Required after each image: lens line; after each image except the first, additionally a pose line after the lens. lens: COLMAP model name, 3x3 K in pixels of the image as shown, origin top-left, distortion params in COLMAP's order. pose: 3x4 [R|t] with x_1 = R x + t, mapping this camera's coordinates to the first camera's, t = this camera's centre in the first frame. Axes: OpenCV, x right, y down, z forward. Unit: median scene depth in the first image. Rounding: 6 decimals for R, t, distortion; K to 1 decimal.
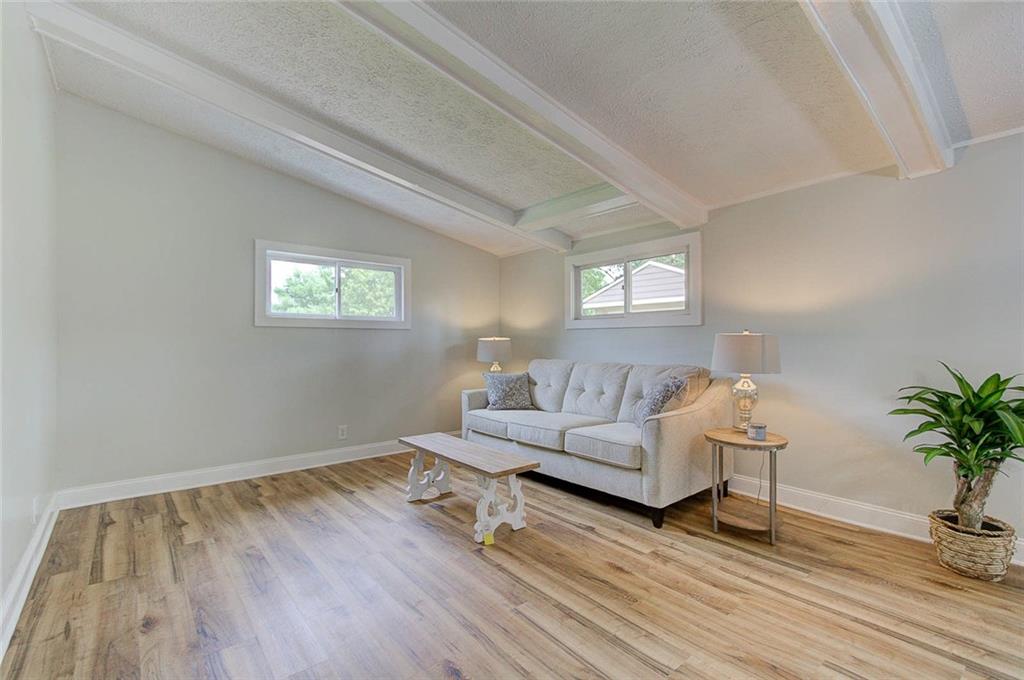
lens RADIAL K [[458.8, 0, 511.5], [0, 458.8, 341.4], [0, 0, 1]] dist [0.016607, -0.000060]
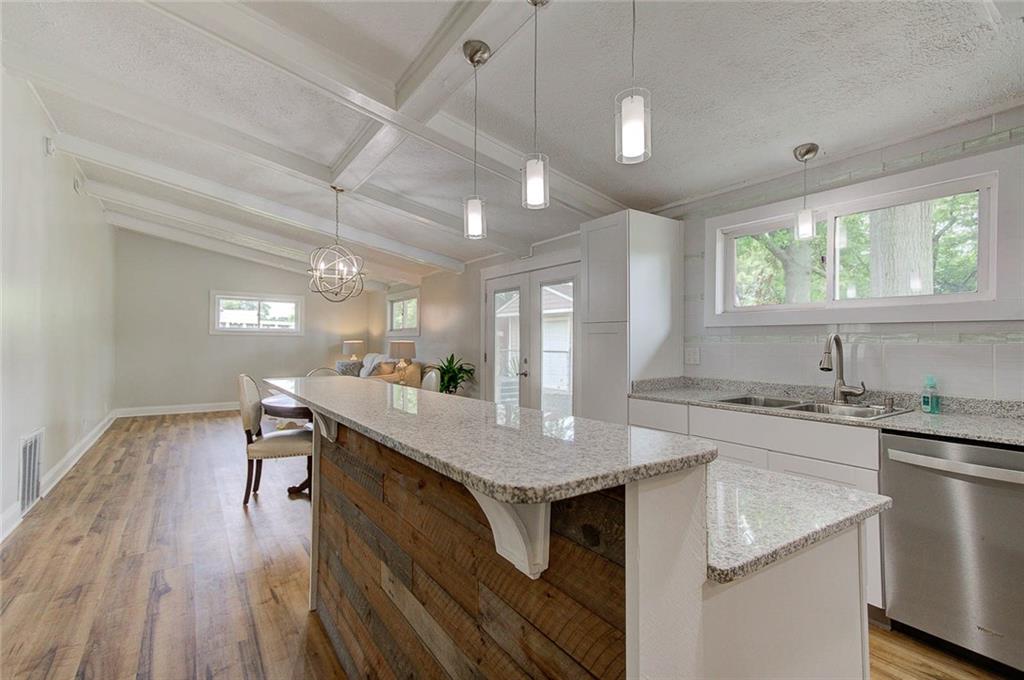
lens RADIAL K [[466.1, 0, 504.2], [0, 466.1, 335.7], [0, 0, 1]] dist [0.016315, 0.000200]
pose [[0.994813, 0.007129, -0.101471, 1.017124], [-0.008250, 0.999909, -0.010628, -0.018991], [0.101386, 0.011410, 0.994782, -0.978490]]
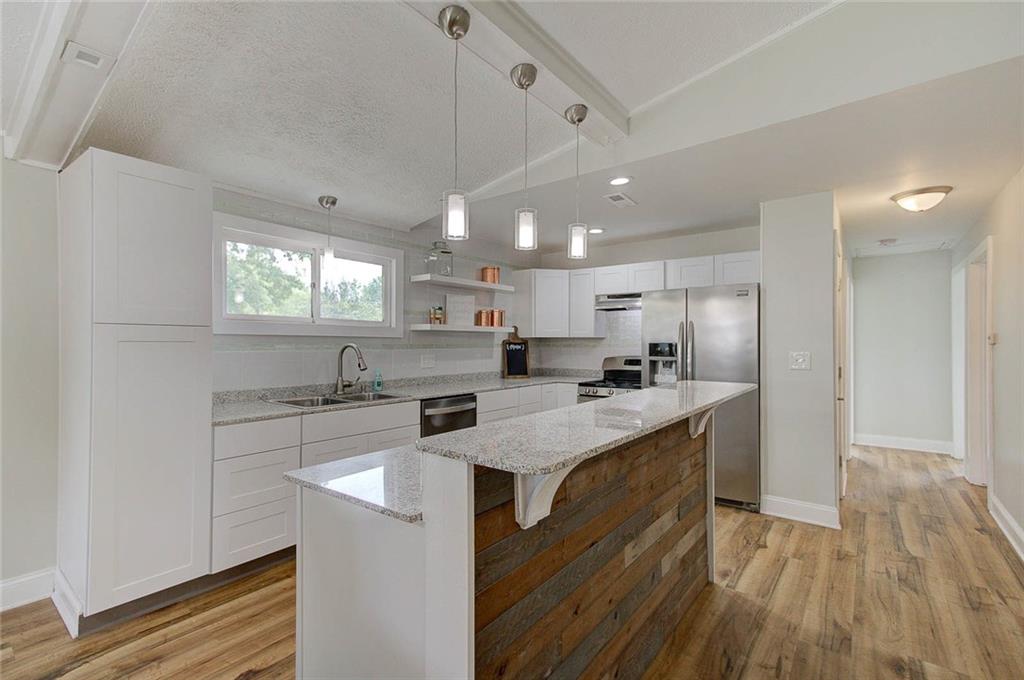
lens RADIAL K [[458.8, 0, 511.5], [0, 458.8, 341.4], [0, 0, 1]] dist [0.016607, -0.000060]
pose [[-0.207074, 0.005834, 0.978308, 0.419549], [-0.010171, 0.999915, -0.008115, -0.033467], [-0.978272, -0.011631, -0.206997, -0.355068]]
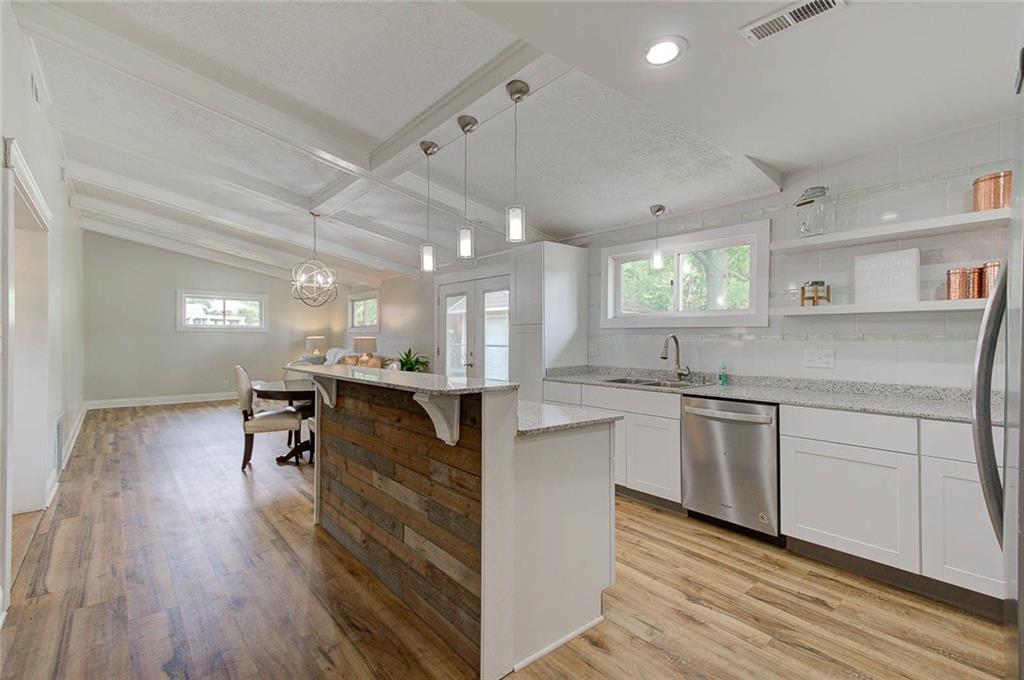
lens RADIAL K [[464.9, 0, 506.7], [0, 464.9, 339.1], [0, 0, 1]] dist [0.018474, 0.000631]
pose [[0.999971, 0.007578, -0.000980, 1.070117], [-0.007569, 0.999934, 0.008668, -0.029177], [0.001045, -0.008660, 0.999962, -1.279198]]
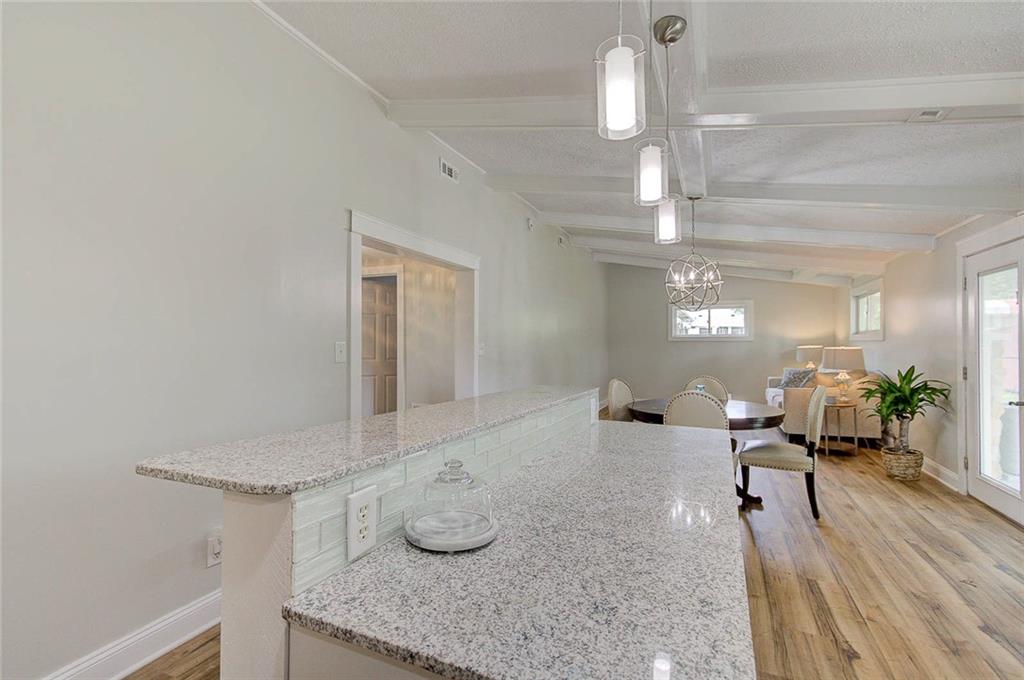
lens RADIAL K [[458.8, 0, 511.5], [0, 458.8, 341.4], [0, 0, 1]] dist [0.016607, -0.000060]
pose [[0.442712, -0.002159, -0.896661, 1.289037], [0.004057, 0.999992, -0.000405, -0.037248], [0.896655, -0.003458, 0.442717, -0.790890]]
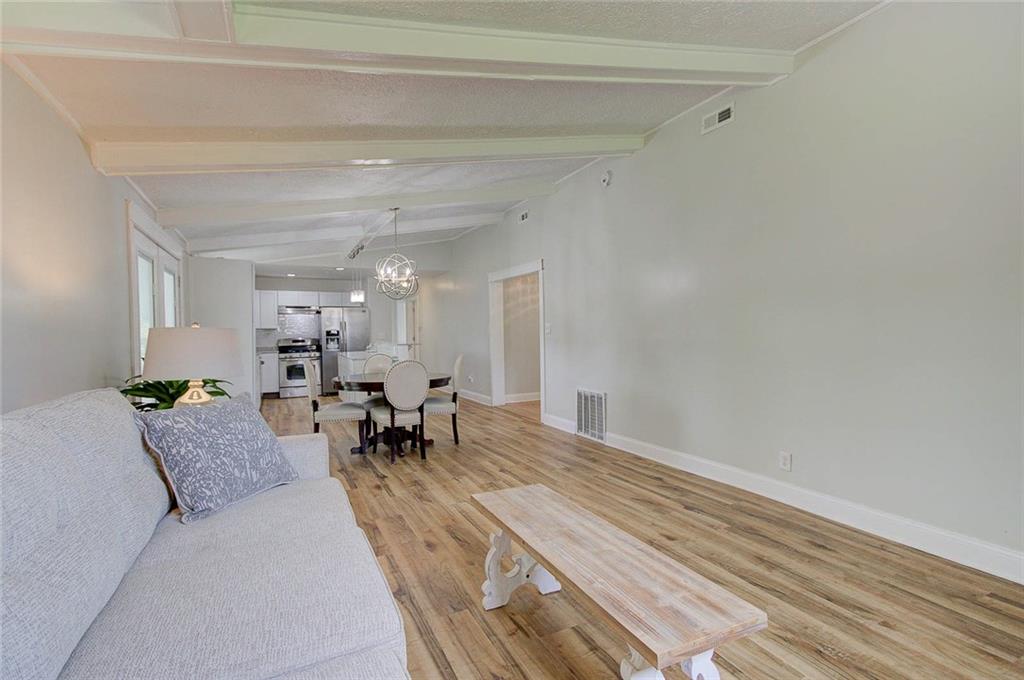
lens RADIAL K [[464.9, 0, 506.7], [0, 464.9, 339.1], [0, 0, 1]] dist [0.018474, 0.000631]
pose [[-0.969624, 0.018437, 0.243903, -0.146512], [0.021480, 0.999721, 0.009821, 0.001903], [-0.243654, 0.014762, -0.969750, 1.356631]]
